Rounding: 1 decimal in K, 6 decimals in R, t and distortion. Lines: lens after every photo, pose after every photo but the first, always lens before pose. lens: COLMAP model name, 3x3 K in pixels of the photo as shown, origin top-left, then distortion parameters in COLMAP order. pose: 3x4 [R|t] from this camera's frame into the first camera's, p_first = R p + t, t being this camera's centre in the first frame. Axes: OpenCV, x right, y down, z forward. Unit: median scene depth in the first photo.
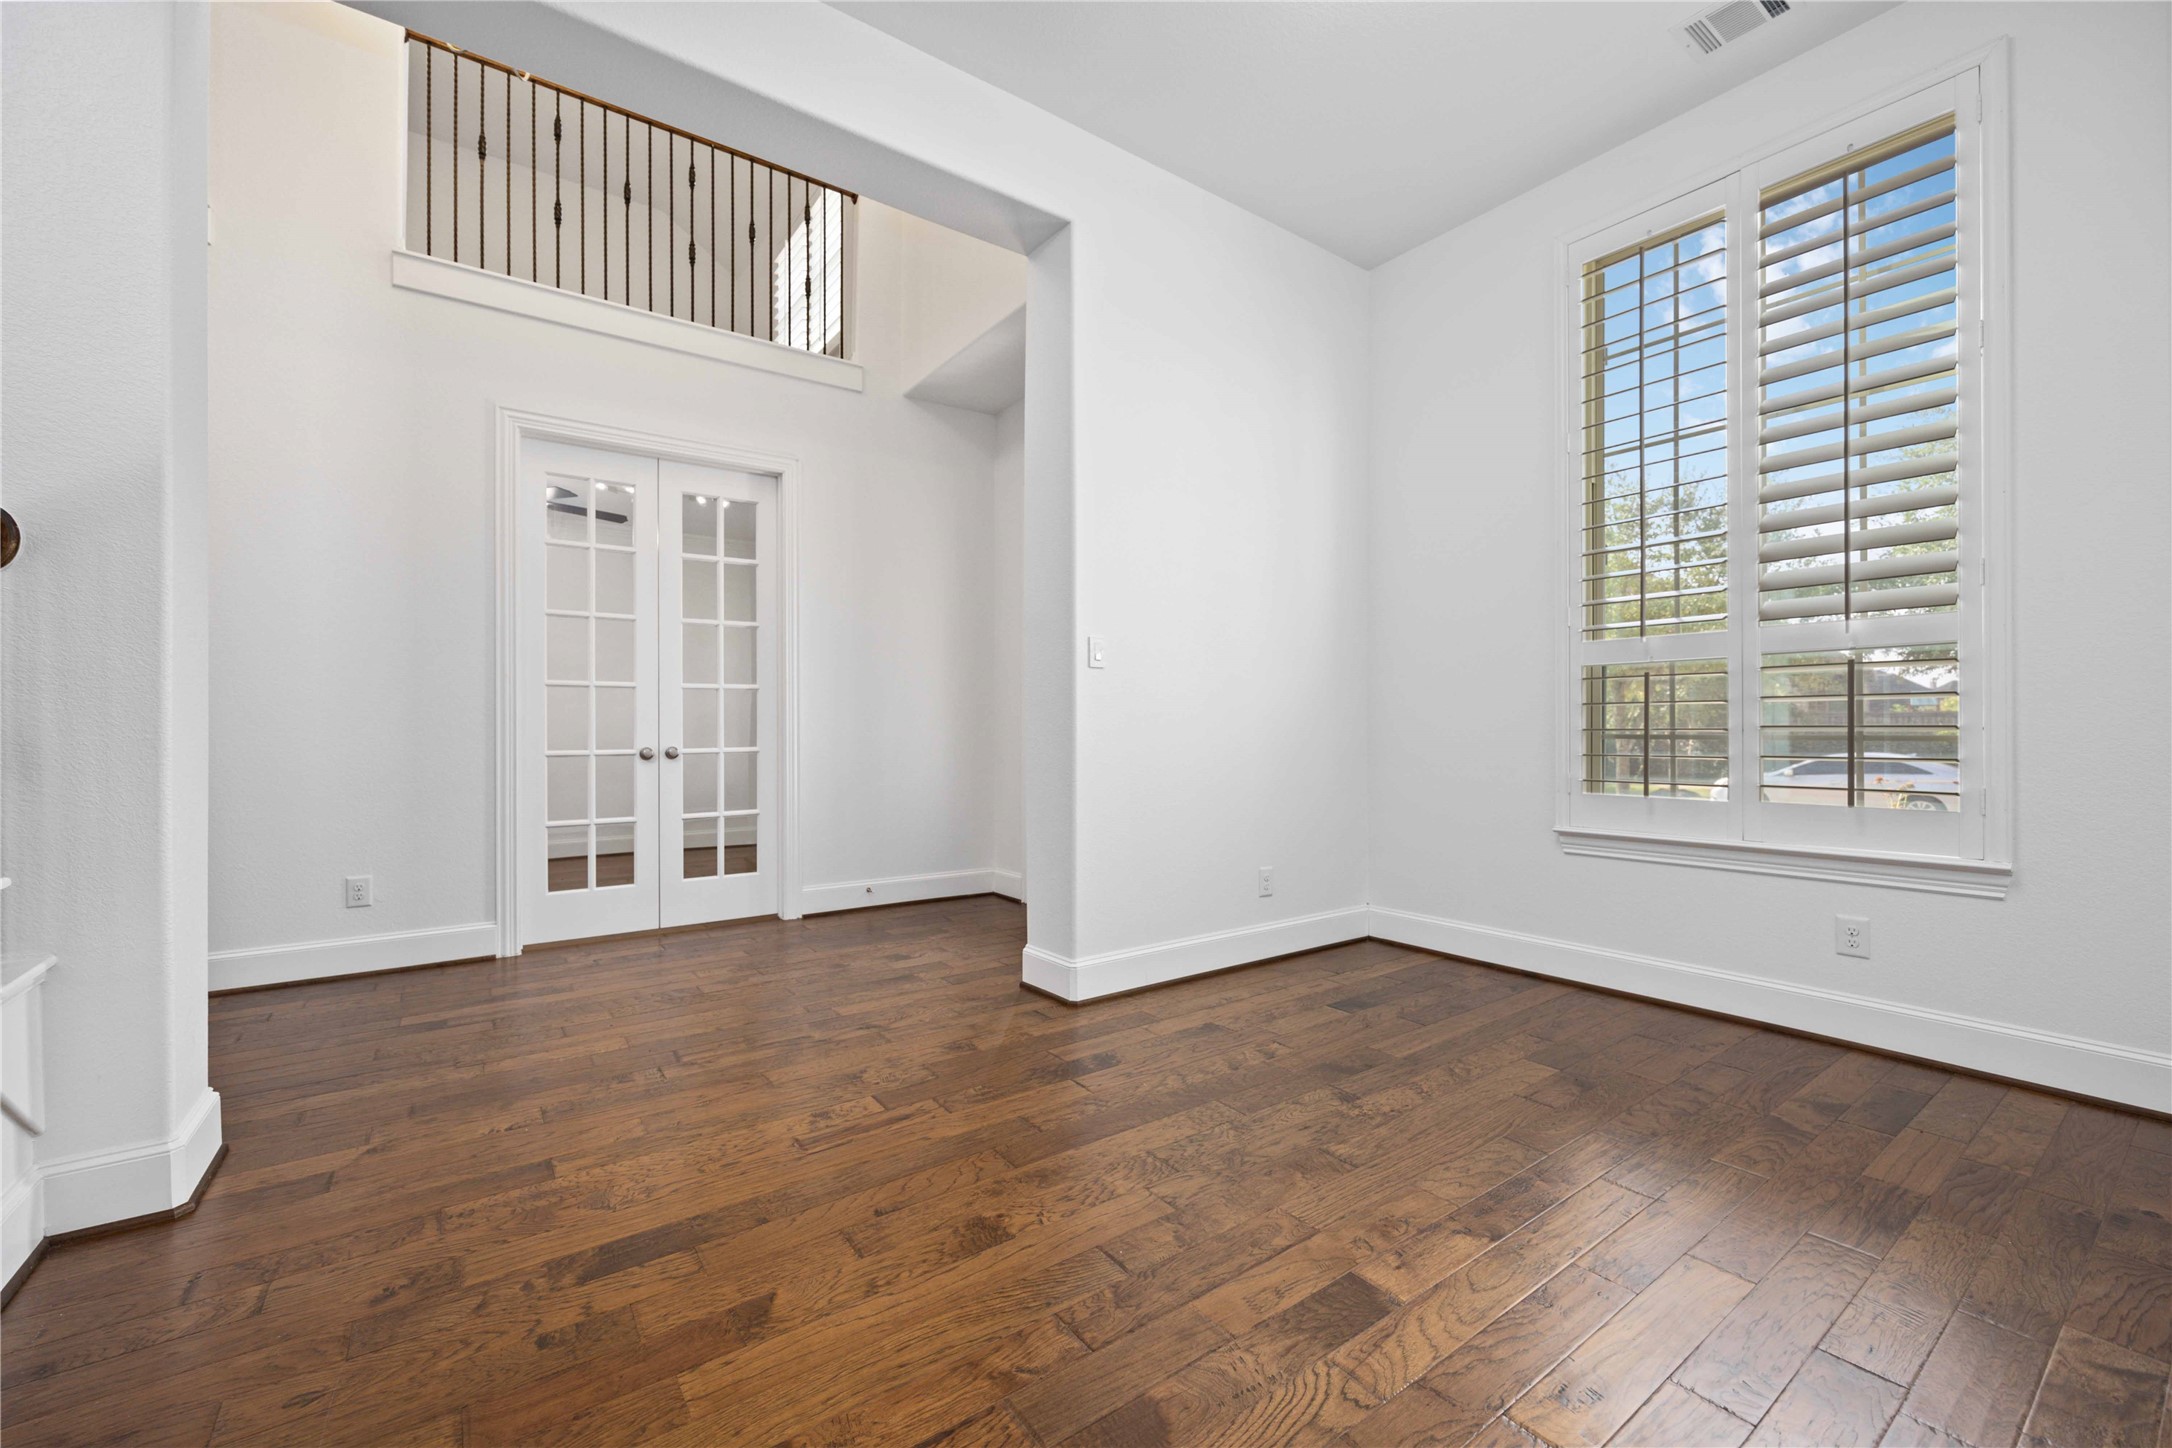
lens RADIAL K [[868.4, 0, 1082.1], [0, 868.4, 722.5], [0, 0, 1]] dist [0.000253, 0.000136]
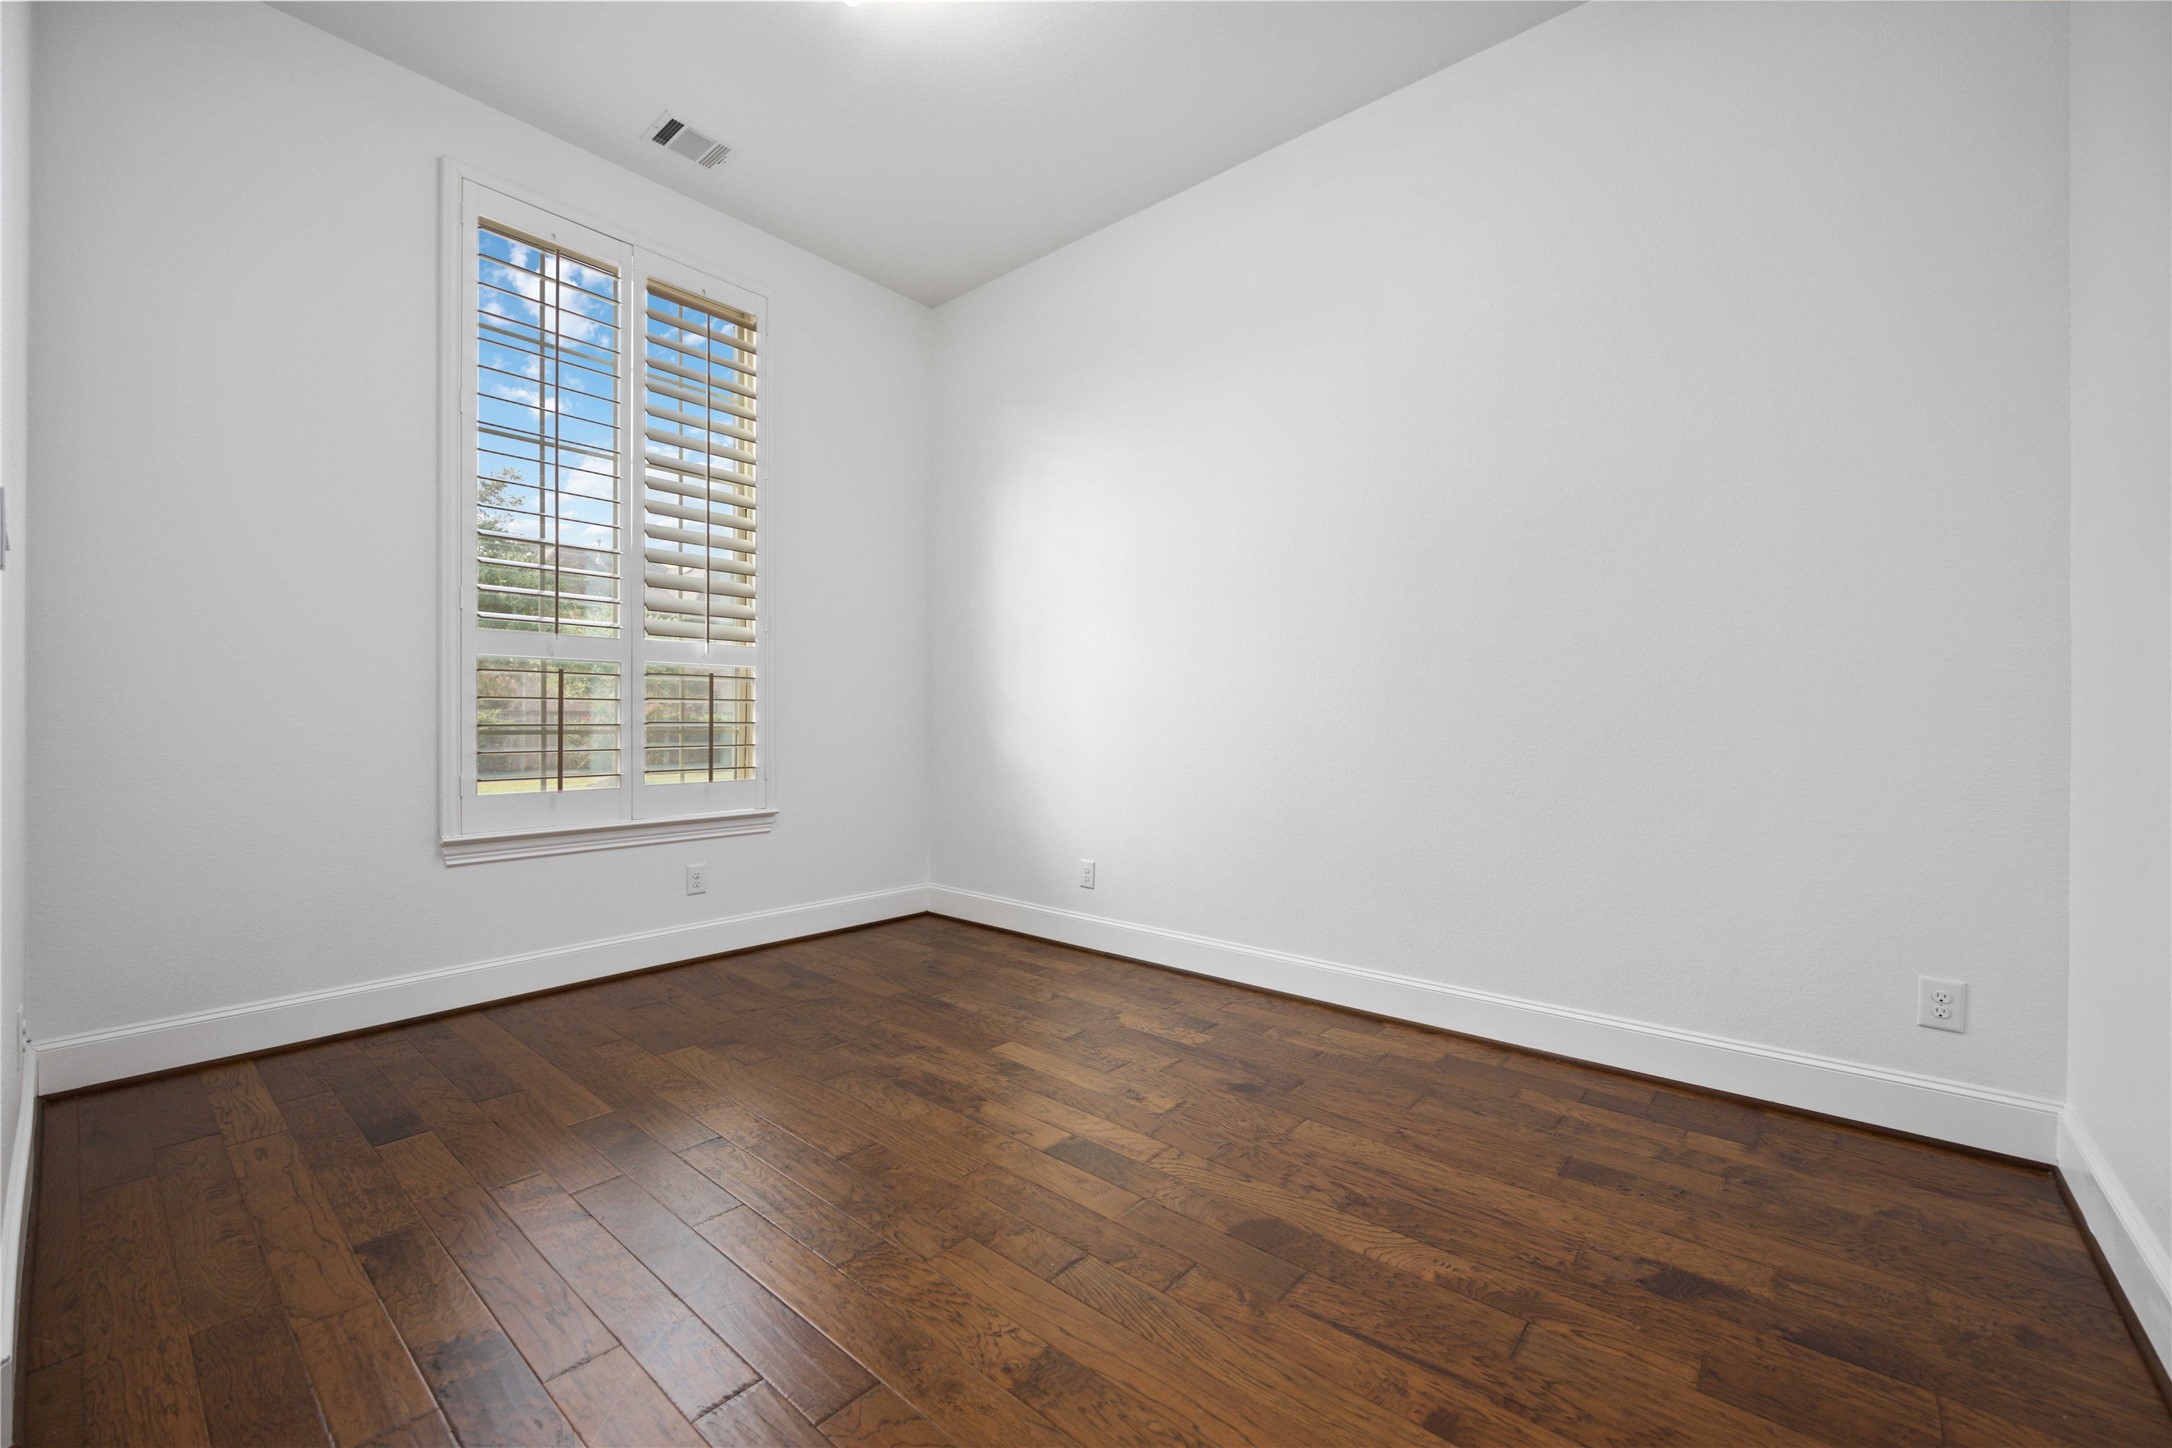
lens RADIAL K [[868.4, 0, 1082.1], [0, 868.4, 722.5], [0, 0, 1]] dist [0.000253, 0.000136]
pose [[-0.232603, 0.001647, 0.972570, -0.702753], [-0.008117, 0.999960, -0.003635, 0.005286], [-0.972538, -0.008740, -0.232580, 0.927563]]
